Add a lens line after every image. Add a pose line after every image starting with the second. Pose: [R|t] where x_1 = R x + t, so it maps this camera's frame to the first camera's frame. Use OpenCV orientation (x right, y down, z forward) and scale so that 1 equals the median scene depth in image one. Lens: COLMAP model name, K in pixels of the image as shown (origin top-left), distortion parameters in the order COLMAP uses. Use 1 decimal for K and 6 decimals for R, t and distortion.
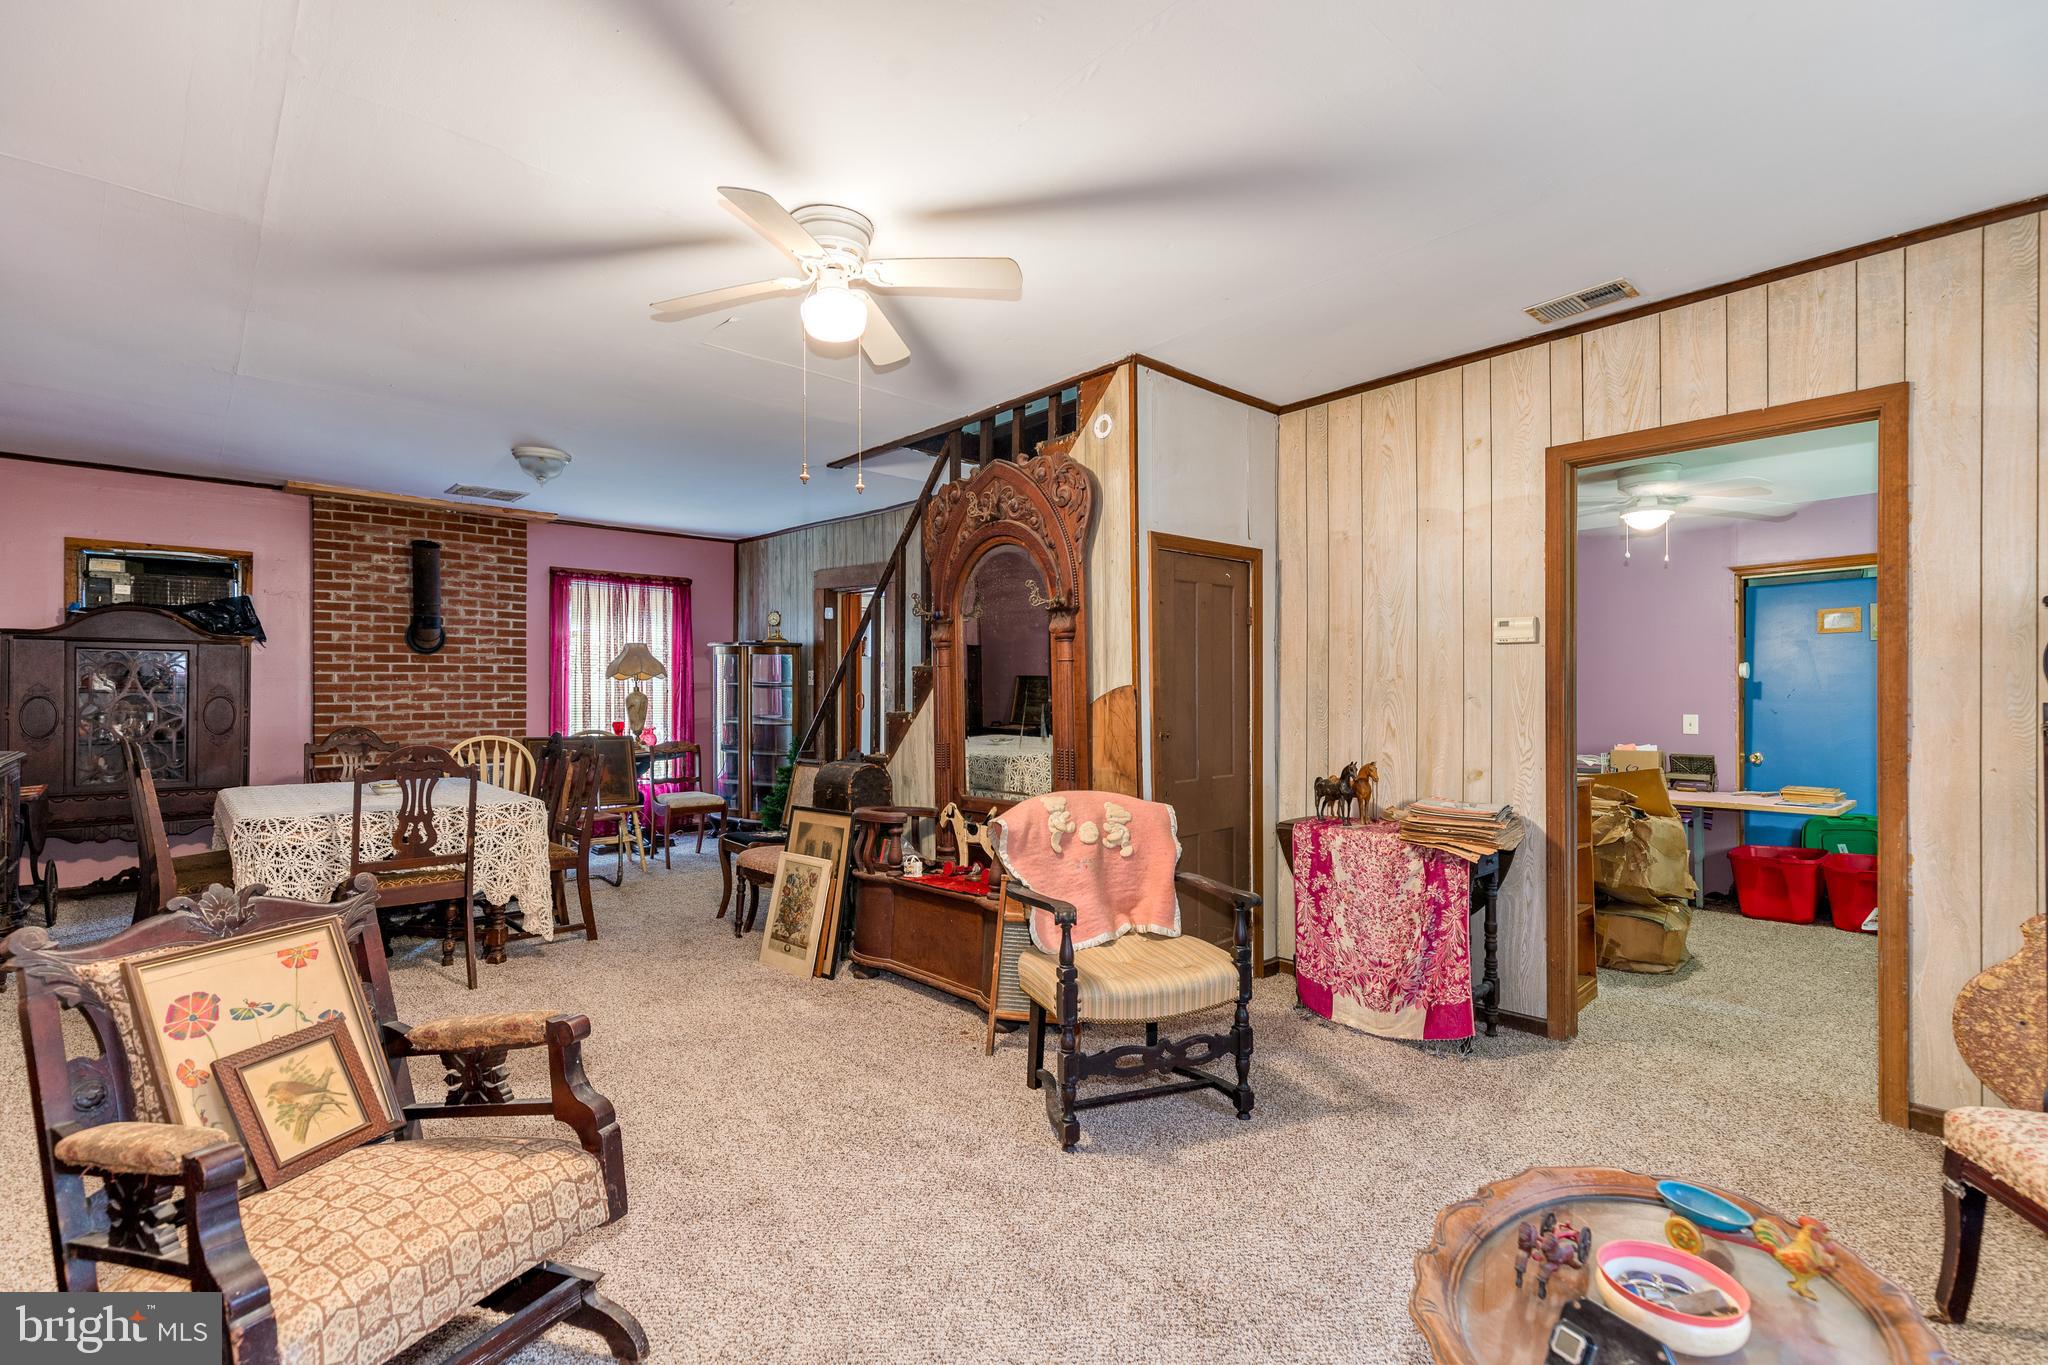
lens RADIAL K [[926.3, 0, 1028.0], [0, 926.3, 690.3], [0, 0, 1]] dist [0.001959, -0.000107]
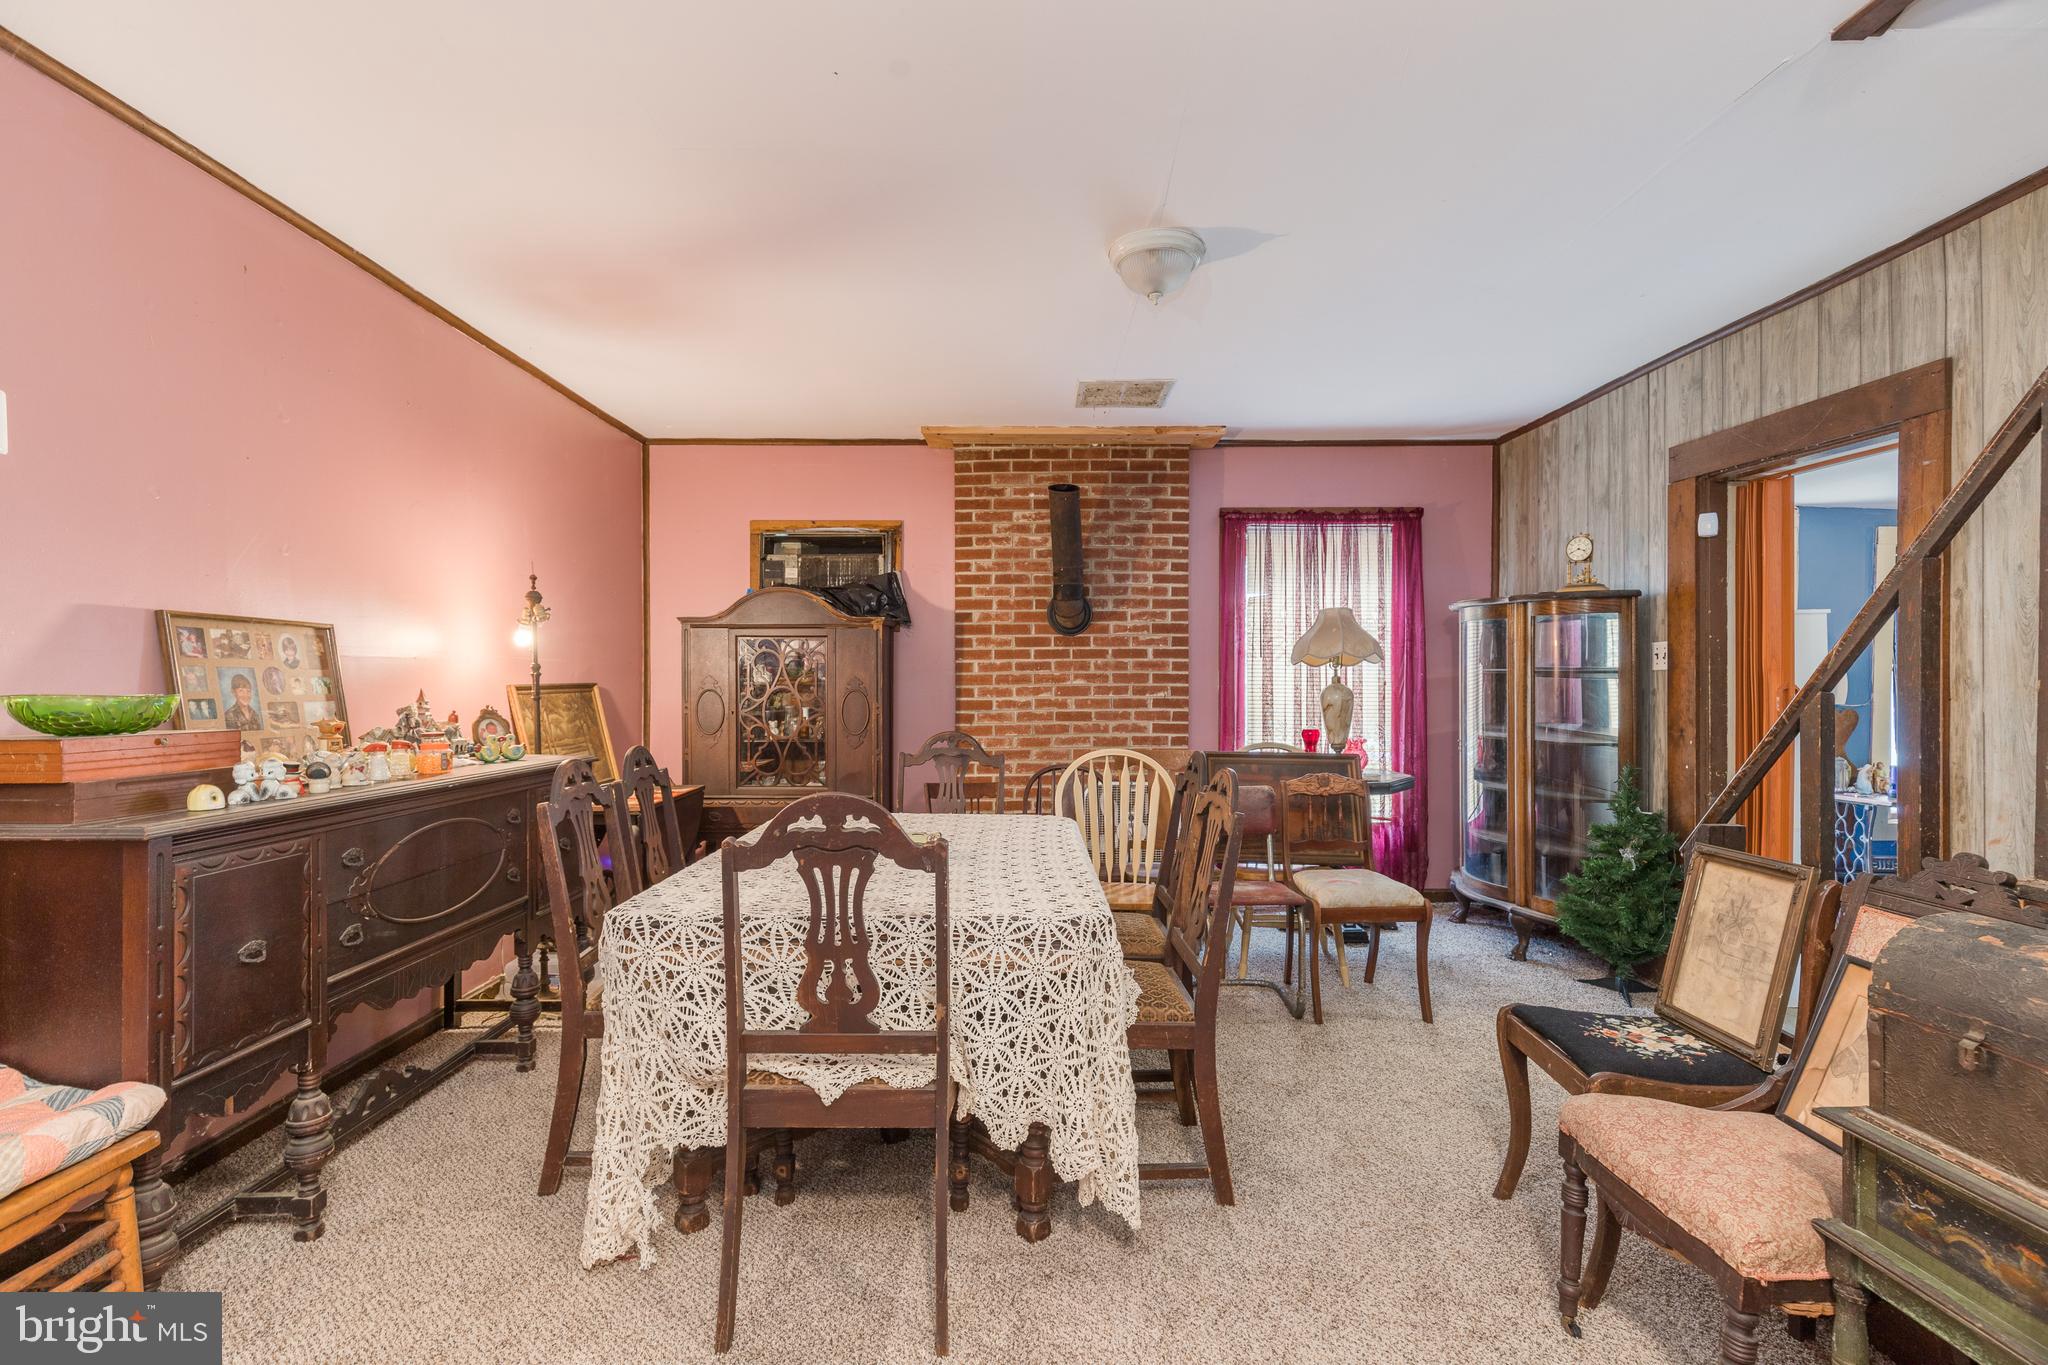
lens RADIAL K [[926.3, 0, 1028.0], [0, 926.3, 690.3], [0, 0, 1]] dist [0.001959, -0.000107]
pose [[0.738432, 0.001996, -0.674325, -0.155094], [0.001385, 0.999989, 0.004477, 0.003016], [0.674327, -0.004239, 0.738421, 0.401753]]
